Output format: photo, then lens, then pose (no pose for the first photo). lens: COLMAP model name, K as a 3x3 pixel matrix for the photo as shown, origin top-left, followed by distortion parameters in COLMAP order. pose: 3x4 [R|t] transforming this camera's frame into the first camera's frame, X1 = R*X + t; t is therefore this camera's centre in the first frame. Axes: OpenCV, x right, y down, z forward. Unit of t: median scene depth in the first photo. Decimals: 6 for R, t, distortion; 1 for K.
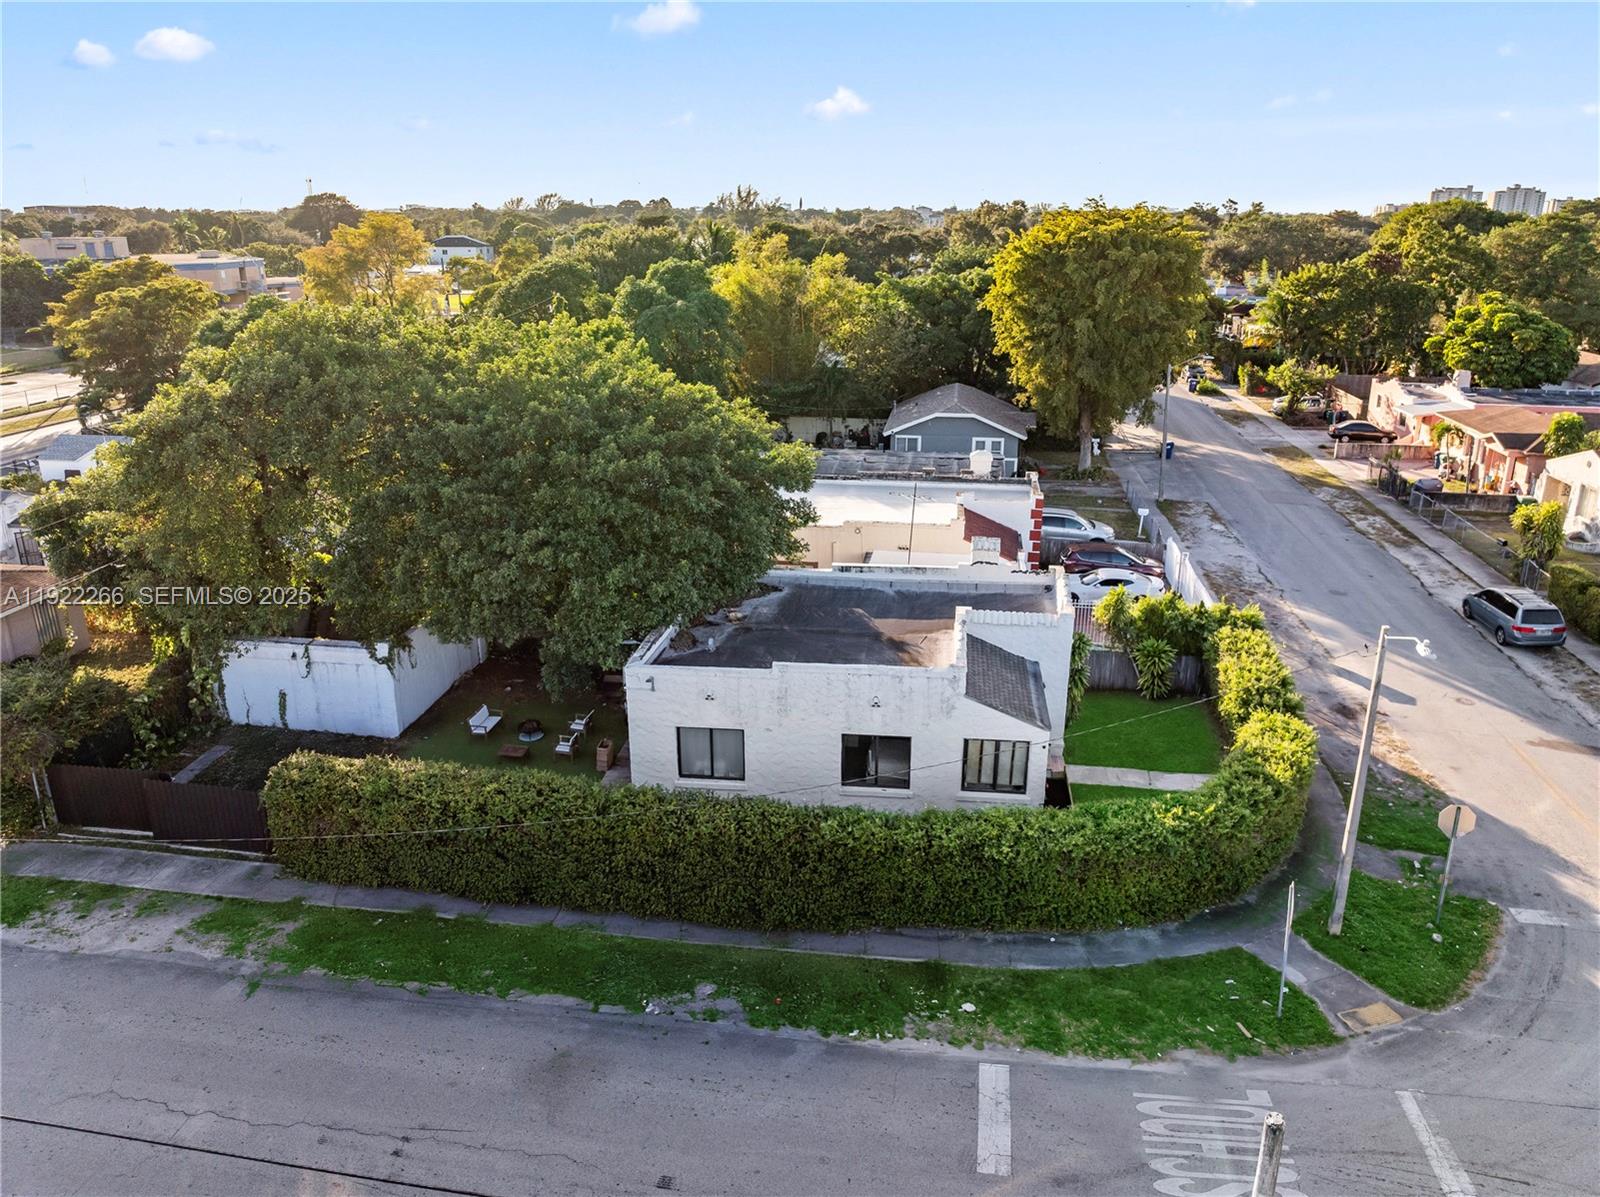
lens RADIAL K [[1117.9, 0, 801.2], [0, 1117.9, 600.1], [0, 0, 1]] dist [-0.061613, 0.033462]
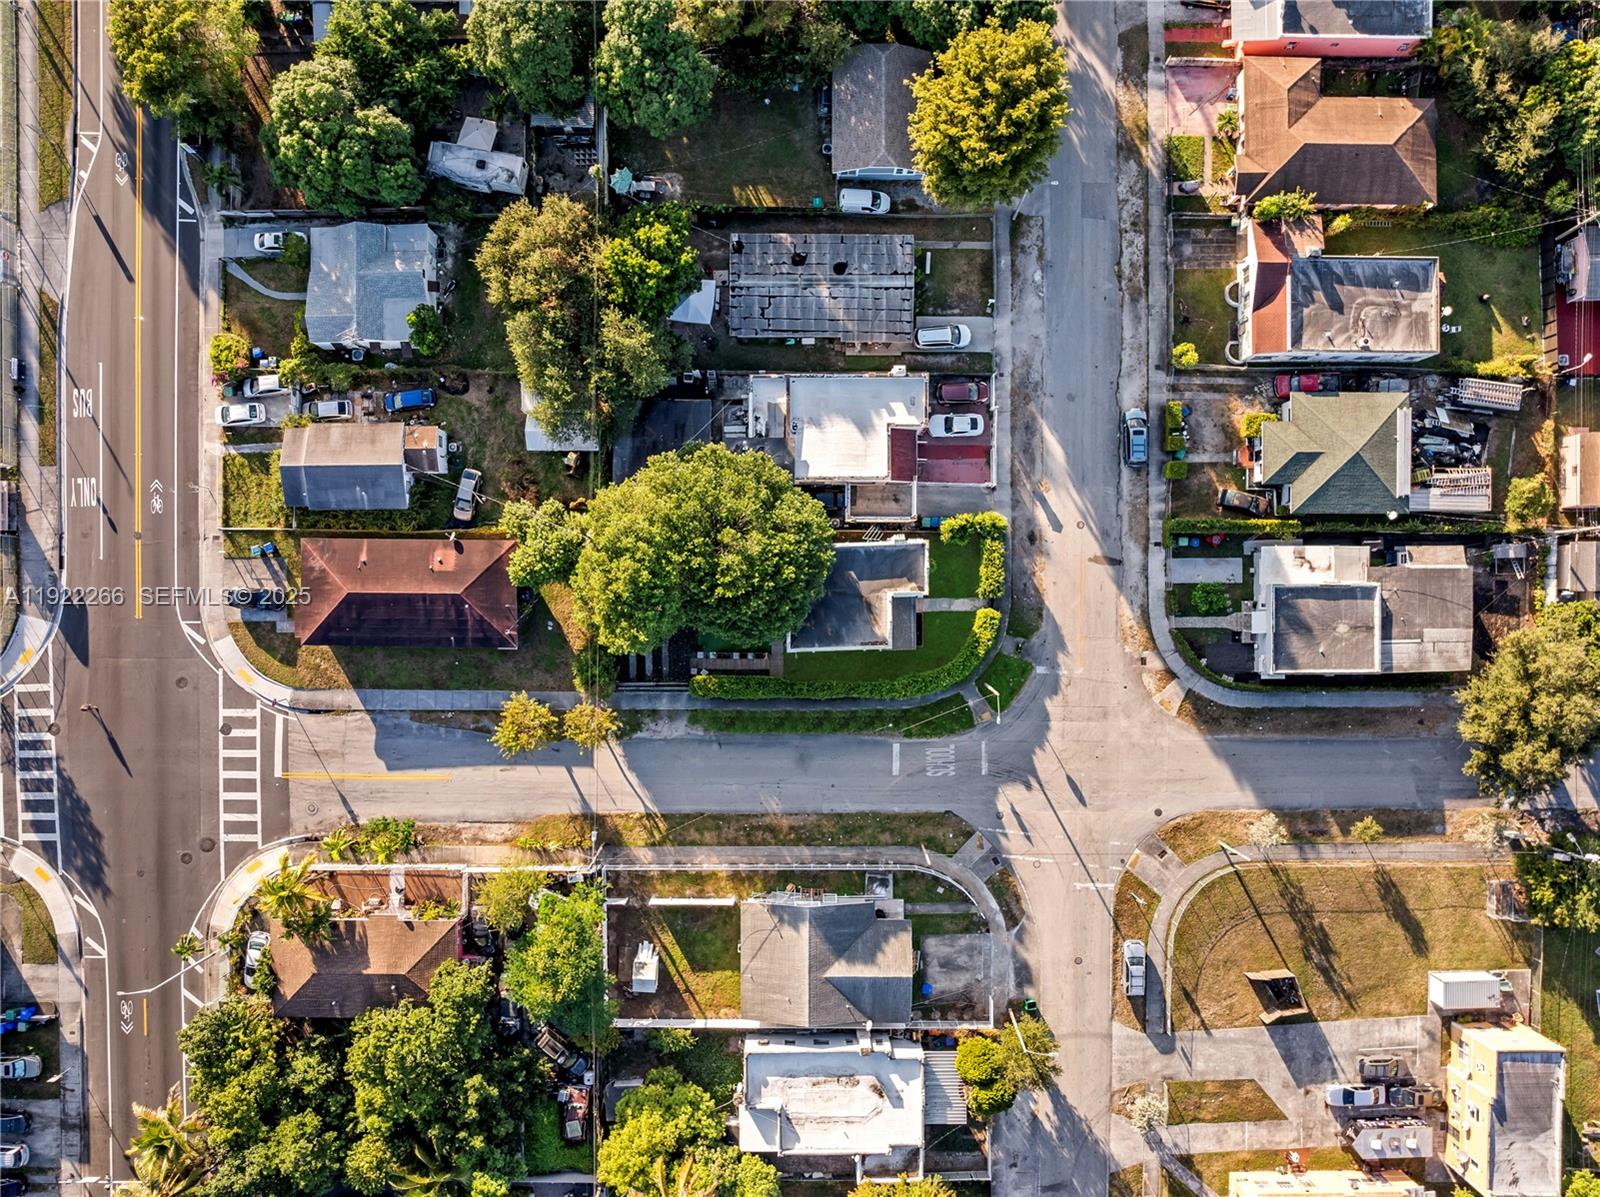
lens RADIAL K [[1117.9, 0, 803.2], [0, 1117.9, 601.5], [0, 0, 1]] dist [-0.061613, 0.033462]
pose [[0.990335, -0.138686, 0.001794, -0.081237], [0.044179, 0.327684, 0.943754, -2.533619], [-0.131473, -0.934553, 0.330644, 0.049014]]
